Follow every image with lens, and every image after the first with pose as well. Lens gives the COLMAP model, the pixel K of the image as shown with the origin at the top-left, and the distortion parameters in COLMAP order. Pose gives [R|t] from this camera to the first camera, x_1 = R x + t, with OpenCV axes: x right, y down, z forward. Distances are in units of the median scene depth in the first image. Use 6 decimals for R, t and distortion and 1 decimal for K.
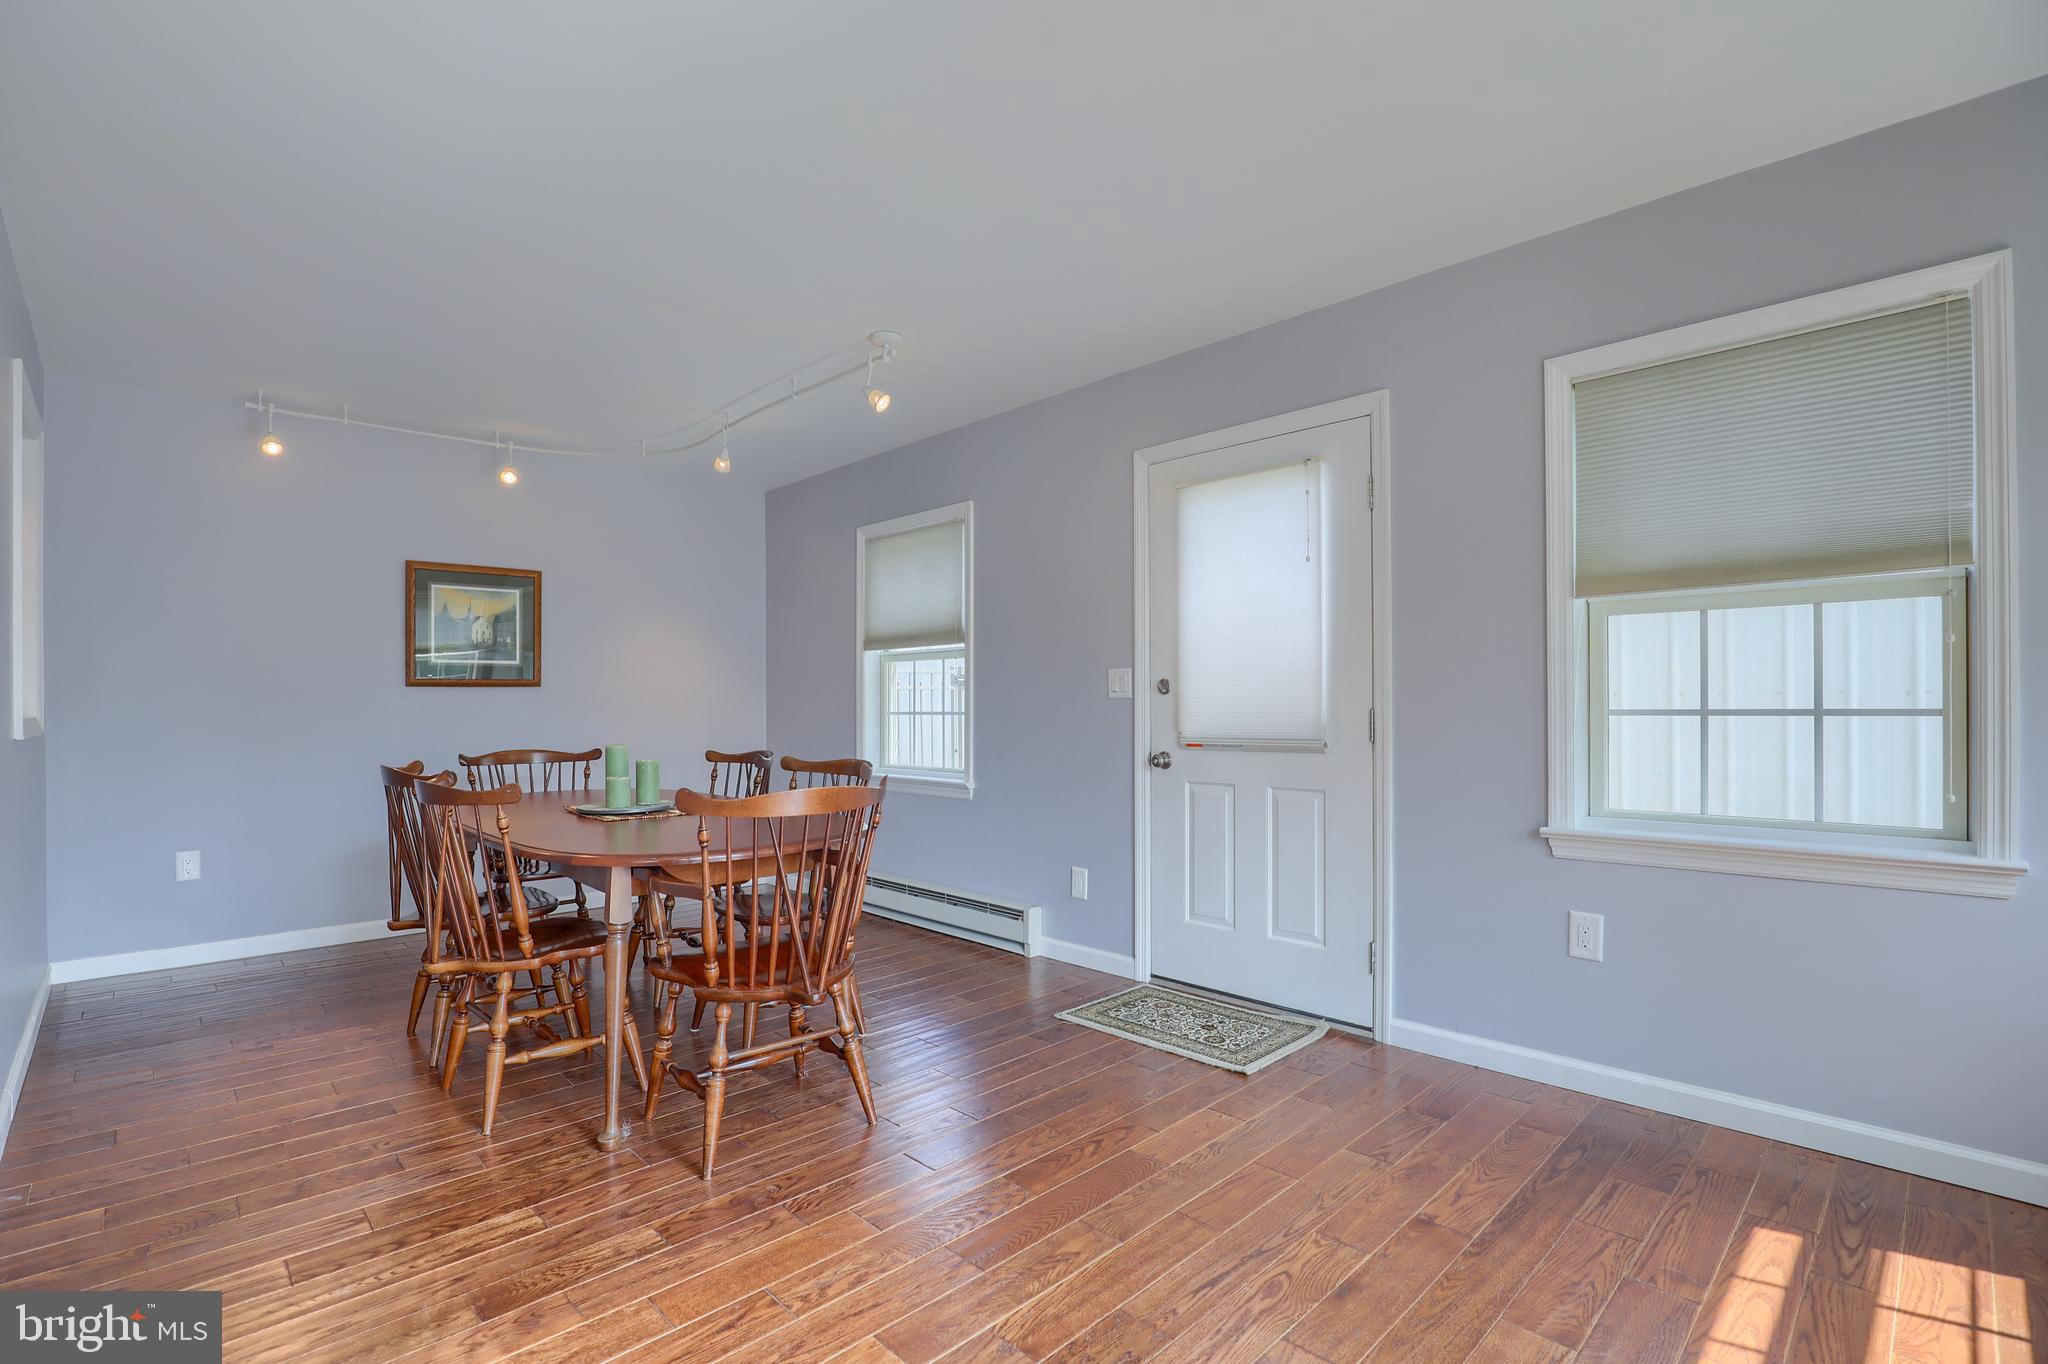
lens RADIAL K [[942.4, 0, 1034.5], [0, 942.4, 695.8], [0, 0, 1]] dist [-0.024378, -0.000122]
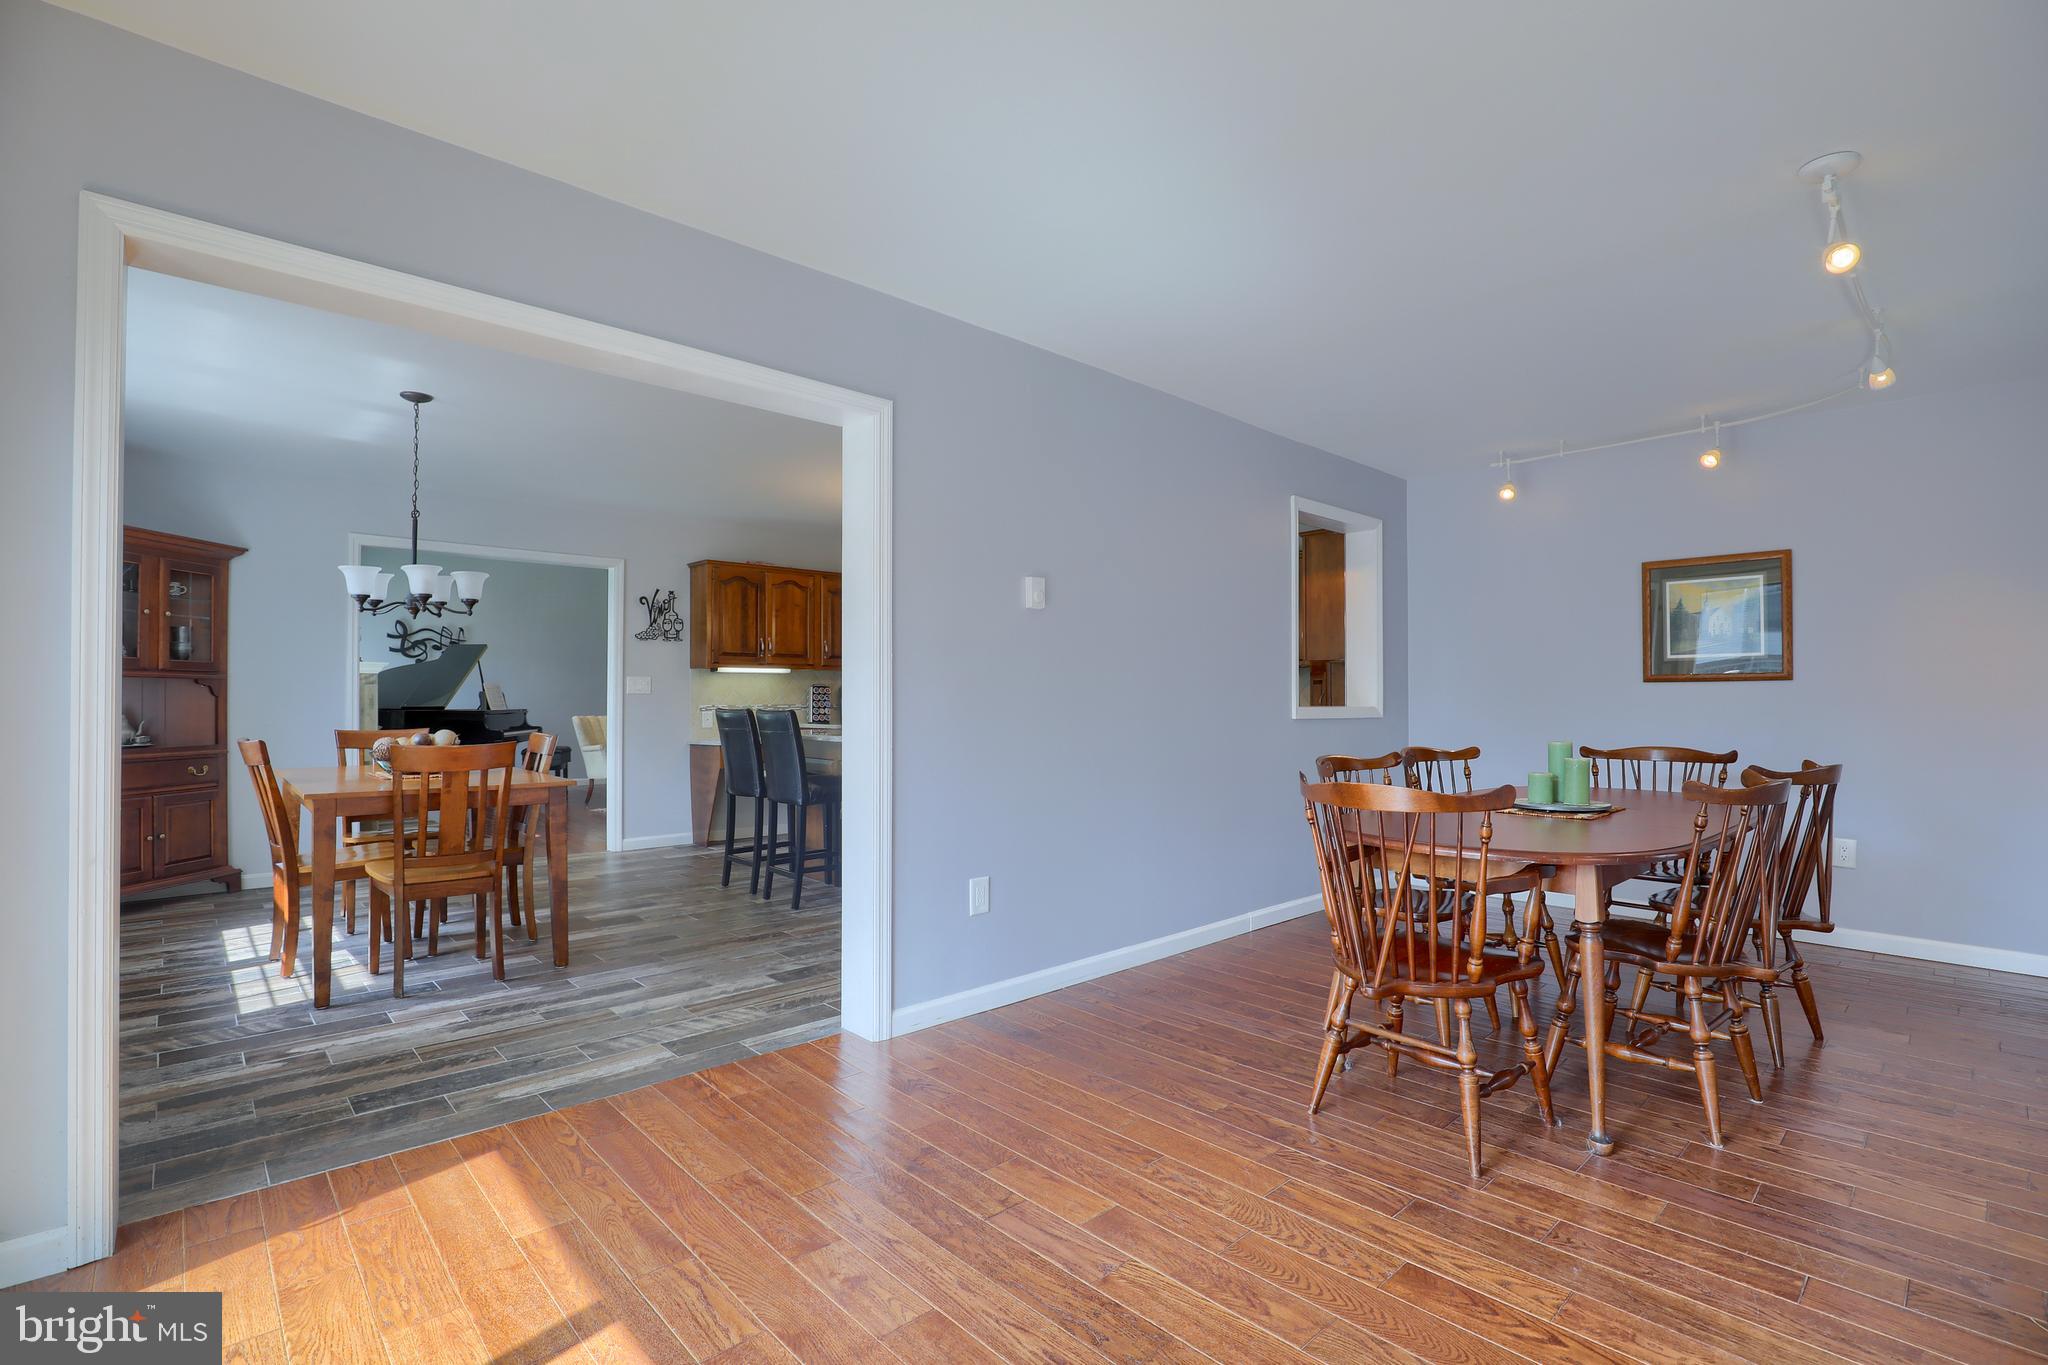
lens RADIAL K [[942.4, 0, 1034.5], [0, 942.4, 696.3], [0, 0, 1]] dist [-0.024378, -0.000122]
pose [[-0.016523, 0.000888, -0.999863, 0.424274], [0.005875, 0.999982, 0.000791, 0.000705], [0.999846, -0.005862, -0.016528, 0.357382]]
